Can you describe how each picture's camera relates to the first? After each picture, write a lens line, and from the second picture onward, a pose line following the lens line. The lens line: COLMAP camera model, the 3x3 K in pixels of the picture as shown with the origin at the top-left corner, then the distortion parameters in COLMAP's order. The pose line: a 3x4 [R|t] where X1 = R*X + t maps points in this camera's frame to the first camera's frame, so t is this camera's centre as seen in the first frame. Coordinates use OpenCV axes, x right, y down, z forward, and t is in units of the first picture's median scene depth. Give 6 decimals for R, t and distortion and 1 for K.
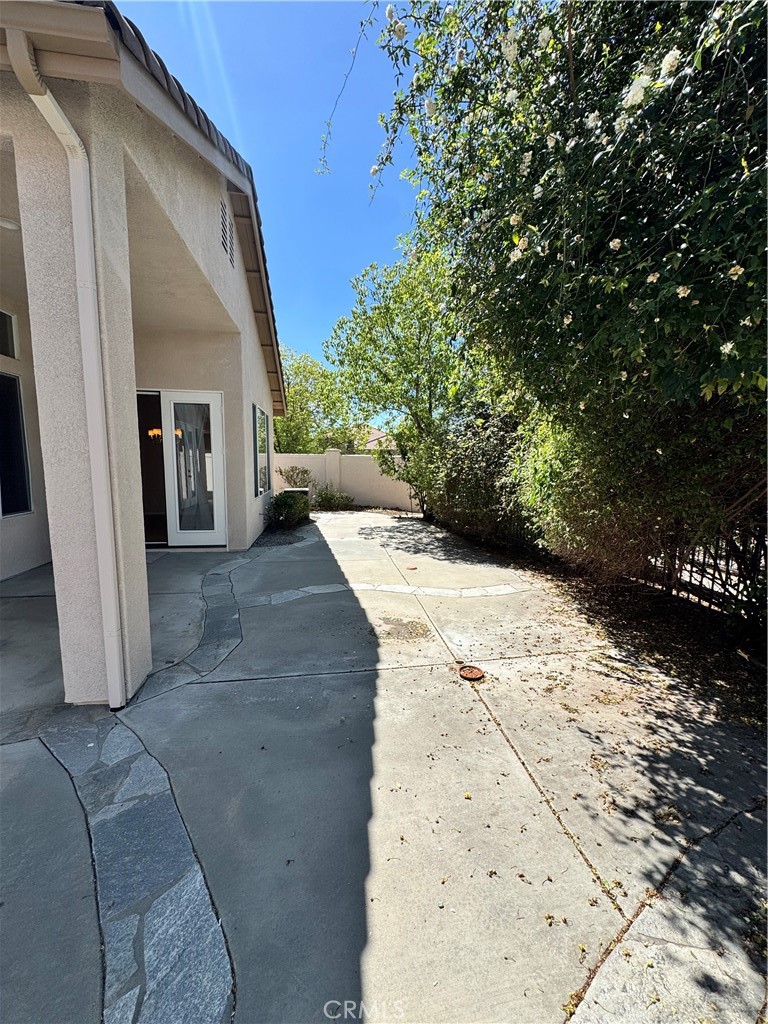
lens RADIAL K [[418.5, 0, 379.9], [0, 418.5, 514.1], [0, 0, 1]] dist [0.002338, 0.001478]
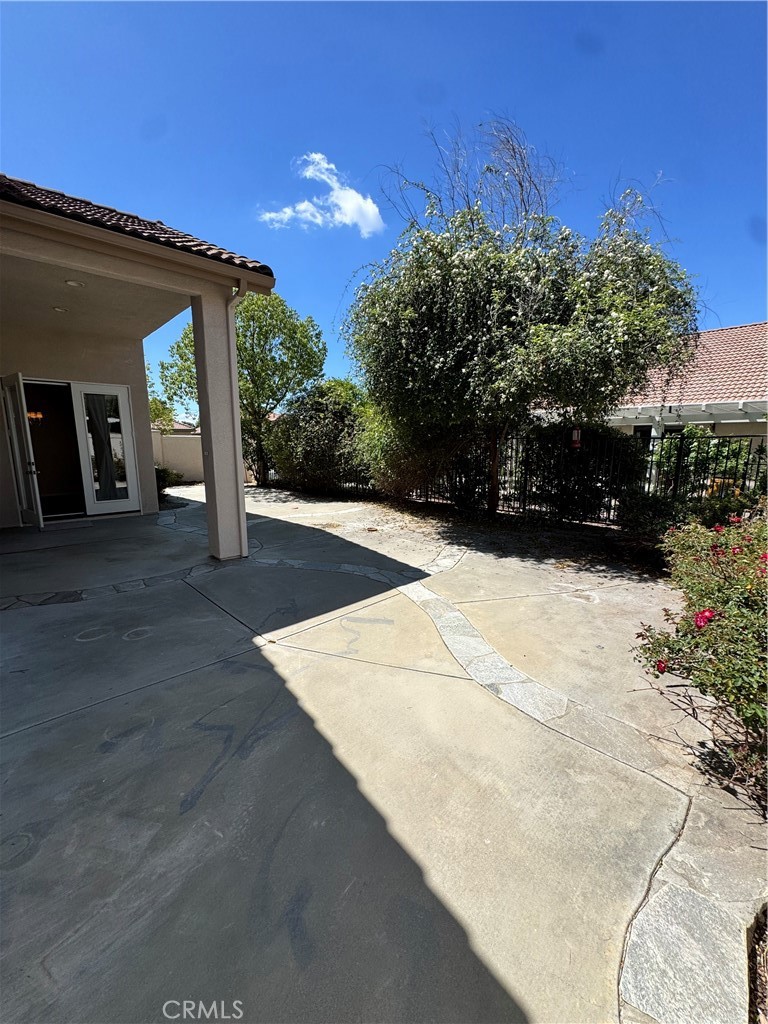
lens RADIAL K [[418.5, 0, 388.7], [0, 418.5, 512.4], [0, 0, 1]] dist [0.002338, 0.001478]
pose [[0.826106, -0.110532, 0.552568, -1.060852], [0.084877, 0.993794, 0.071898, 0.128593], [-0.557086, -0.012495, 0.830361, -1.074985]]
